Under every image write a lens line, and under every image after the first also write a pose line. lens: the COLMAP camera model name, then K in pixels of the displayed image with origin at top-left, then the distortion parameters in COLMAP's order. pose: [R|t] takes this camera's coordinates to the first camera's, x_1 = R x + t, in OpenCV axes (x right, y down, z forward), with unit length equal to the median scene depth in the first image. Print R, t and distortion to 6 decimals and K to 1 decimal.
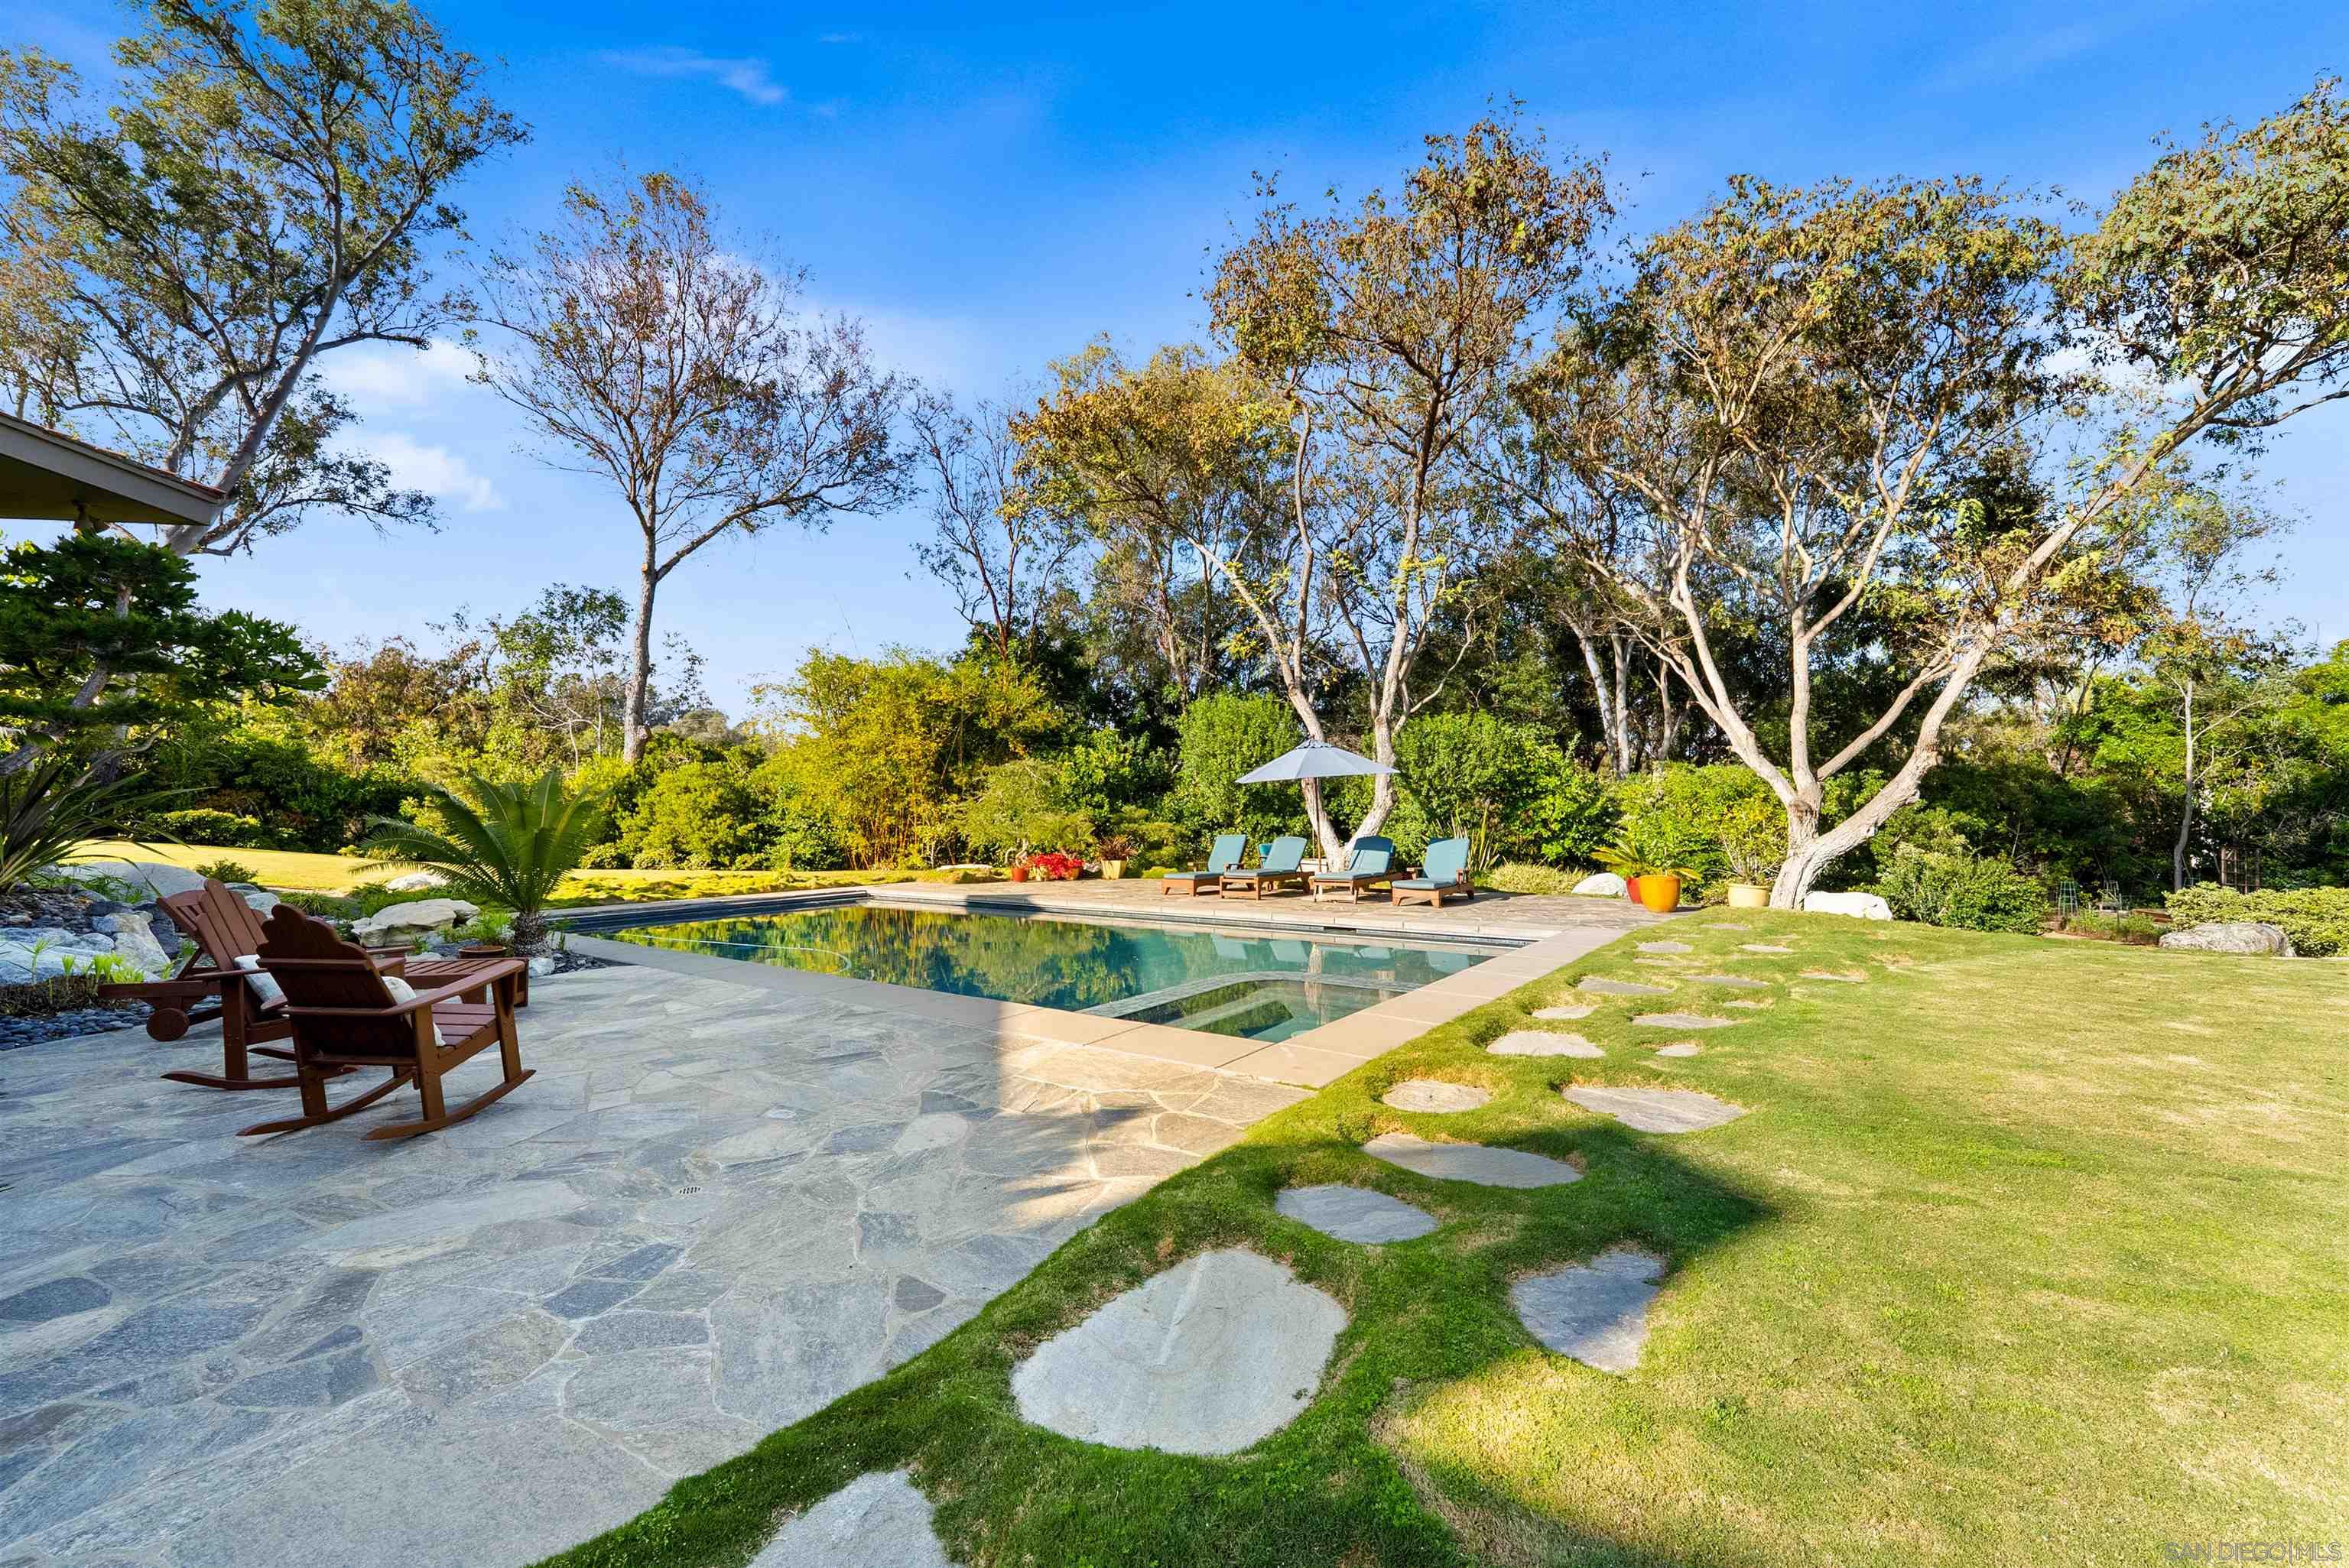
lens RADIAL K [[963.3, 0, 1180.9], [0, 963.3, 783.1], [0, 0, 1]] dist [0.000103, -0.001009]
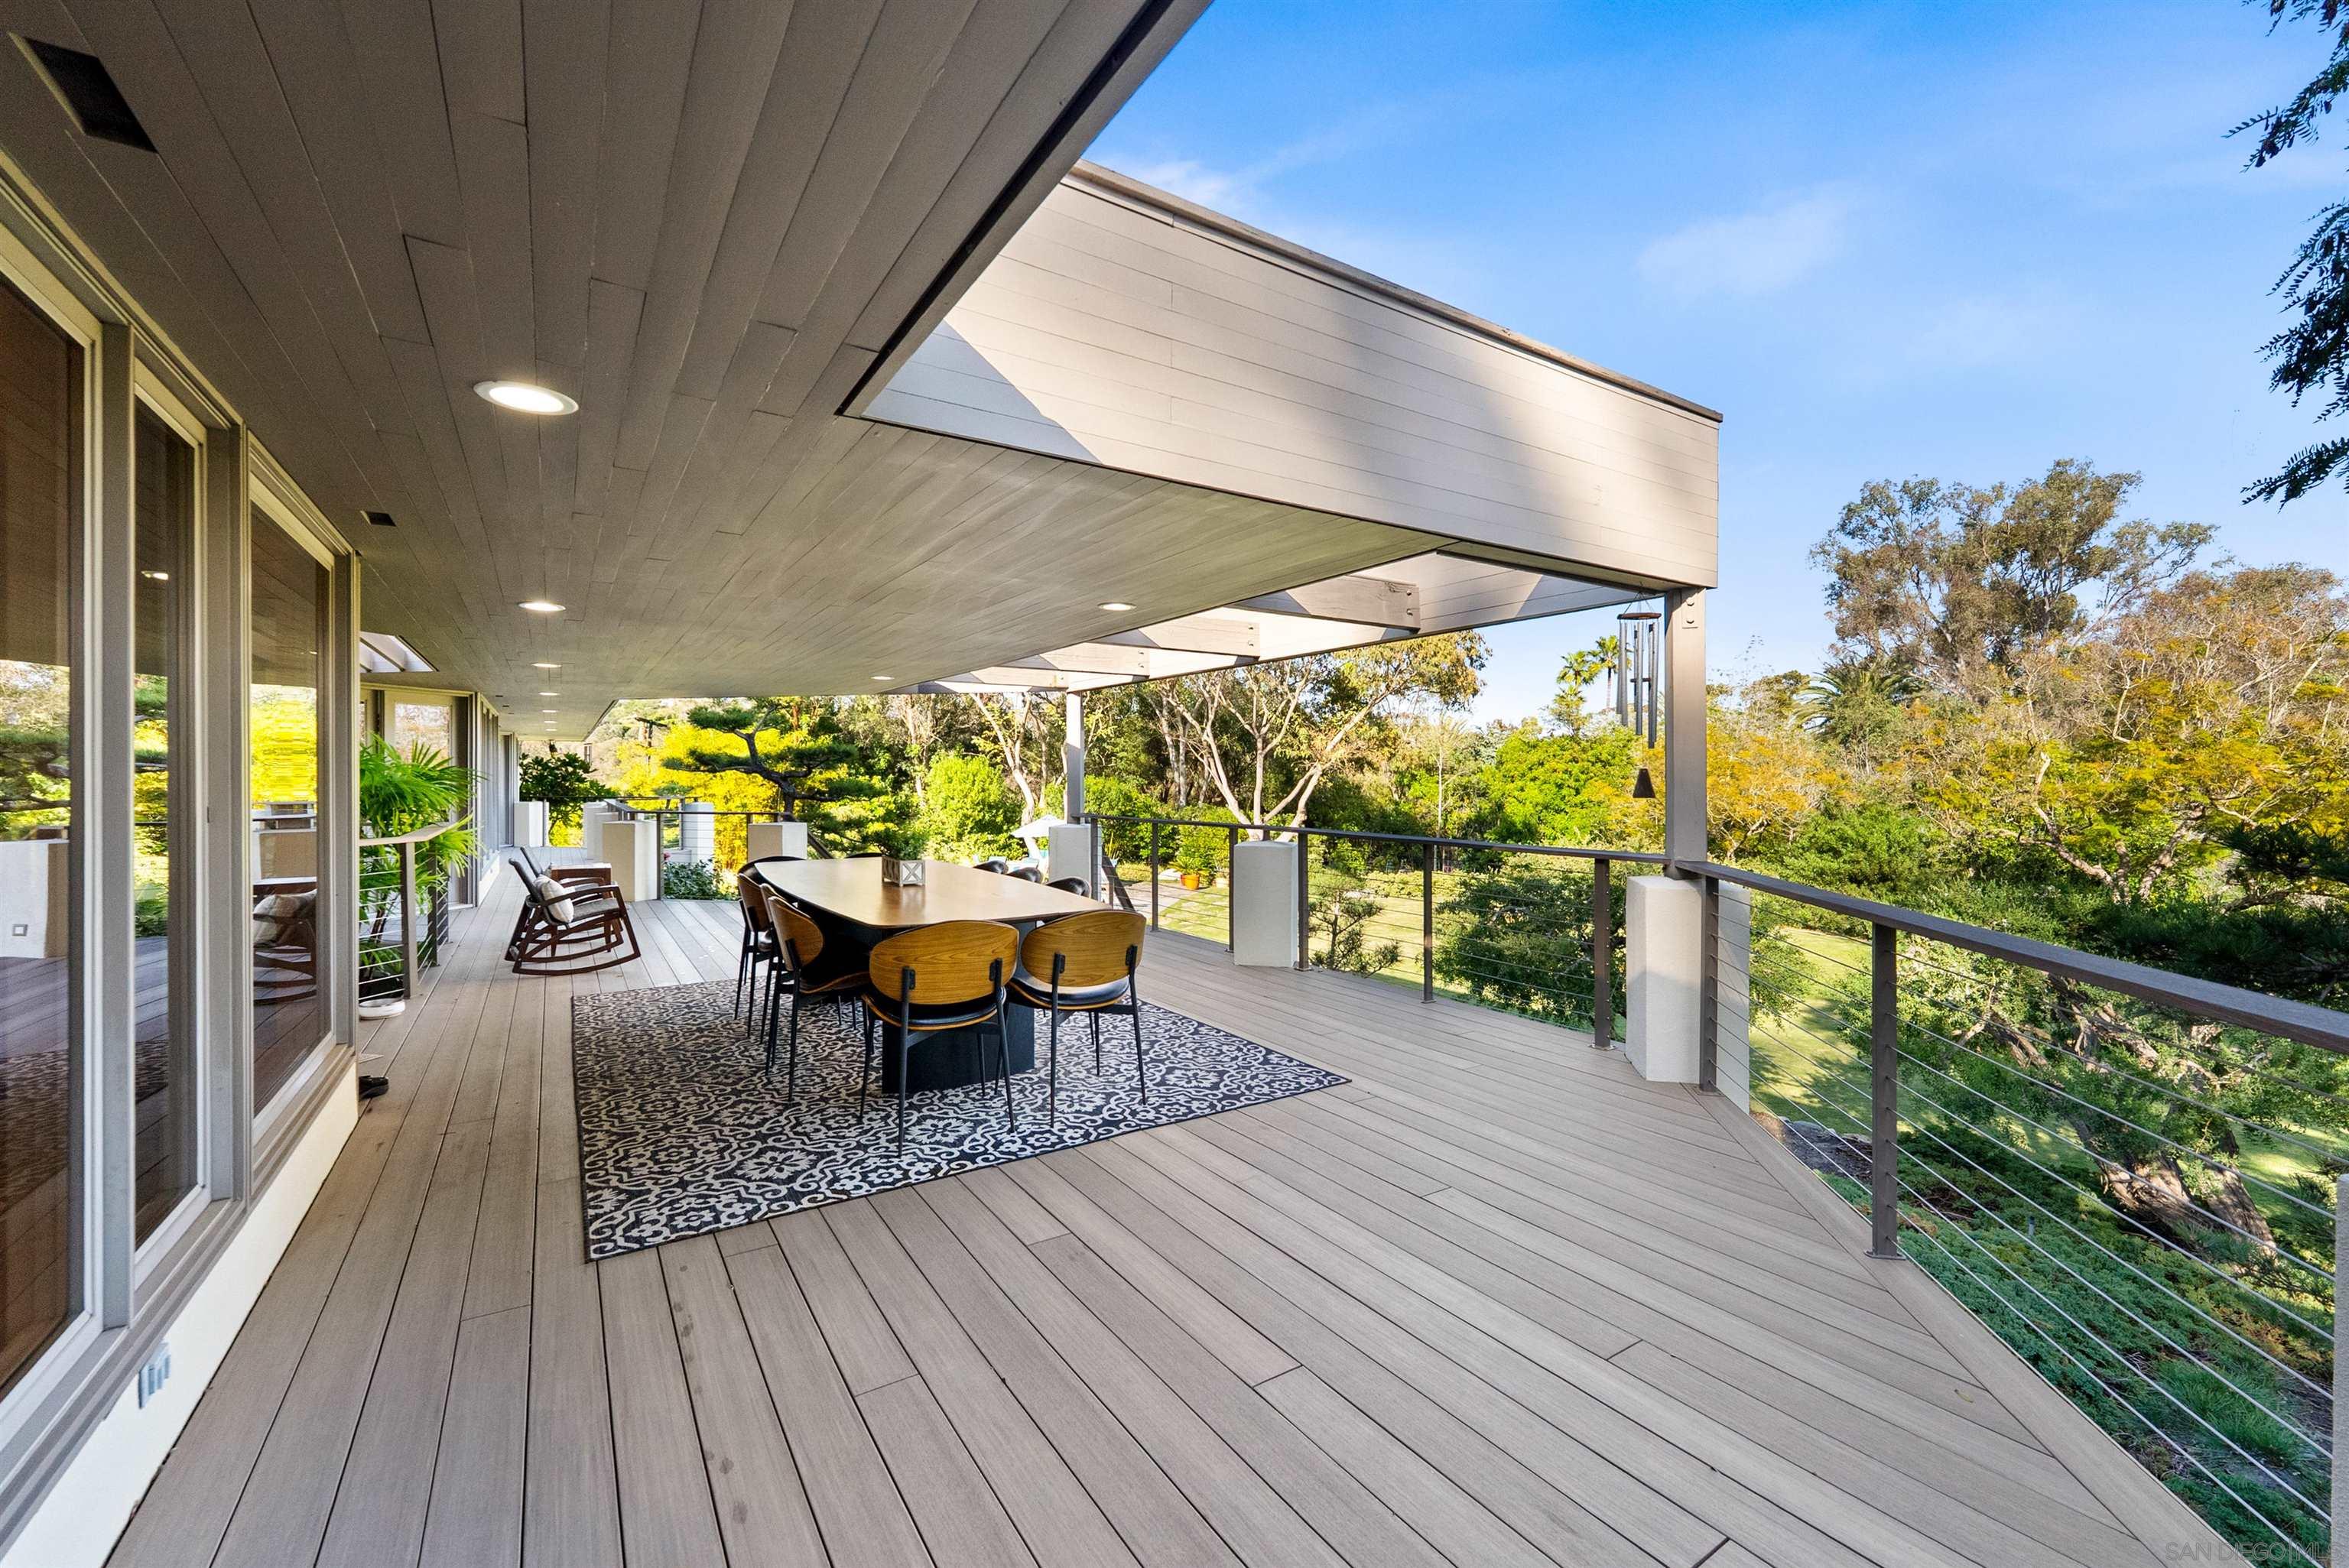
lens RADIAL K [[963.3, 0, 1186.4], [0, 963.3, 779.1], [0, 0, 1]] dist [0.000103, -0.001009]
pose [[0.908037, 0.008013, 0.418814, -0.287152], [-0.019300, 0.999556, 0.022722, -0.105455], [-0.418446, -0.028715, 0.907788, -0.635292]]
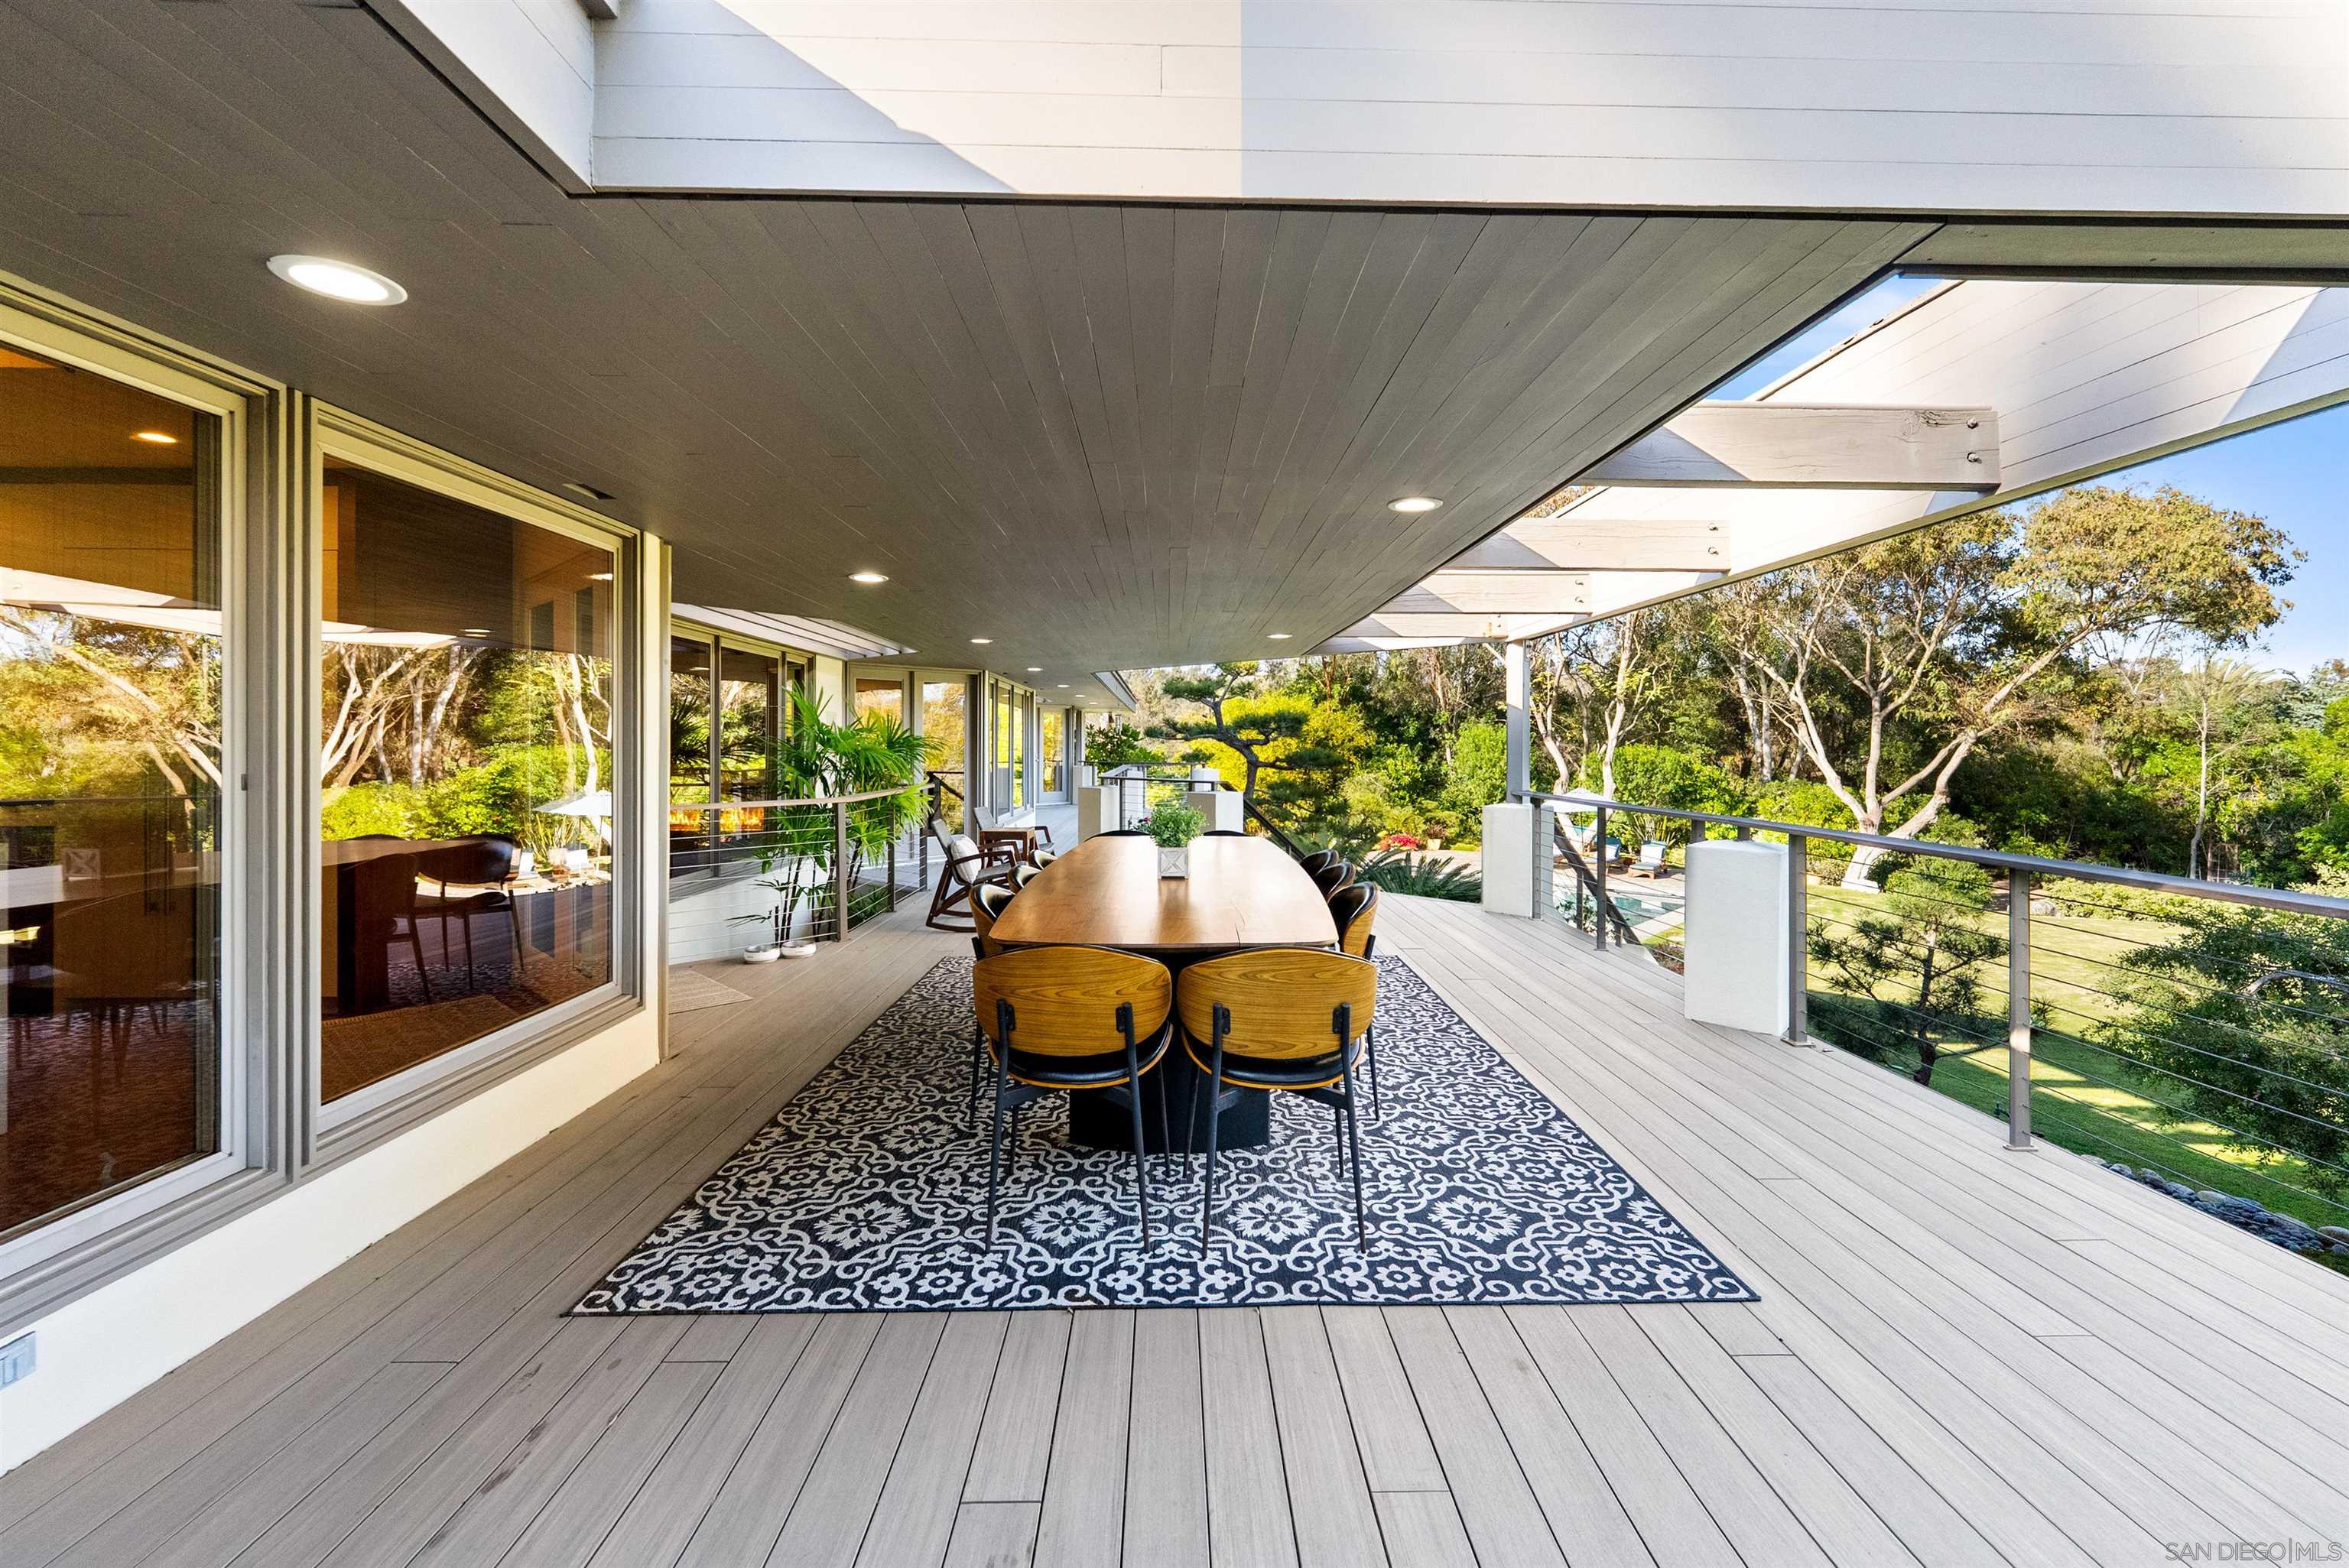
lens RADIAL K [[963.3, 0, 1190.5], [0, 963.3, 746.9], [0, 0, 1]] dist [0.000103, -0.001009]
pose [[0.991592, 0.011511, -0.128891, -0.227272], [-0.007632, 0.999504, 0.030547, -0.105123], [0.129179, -0.029306, 0.991188, -0.589015]]
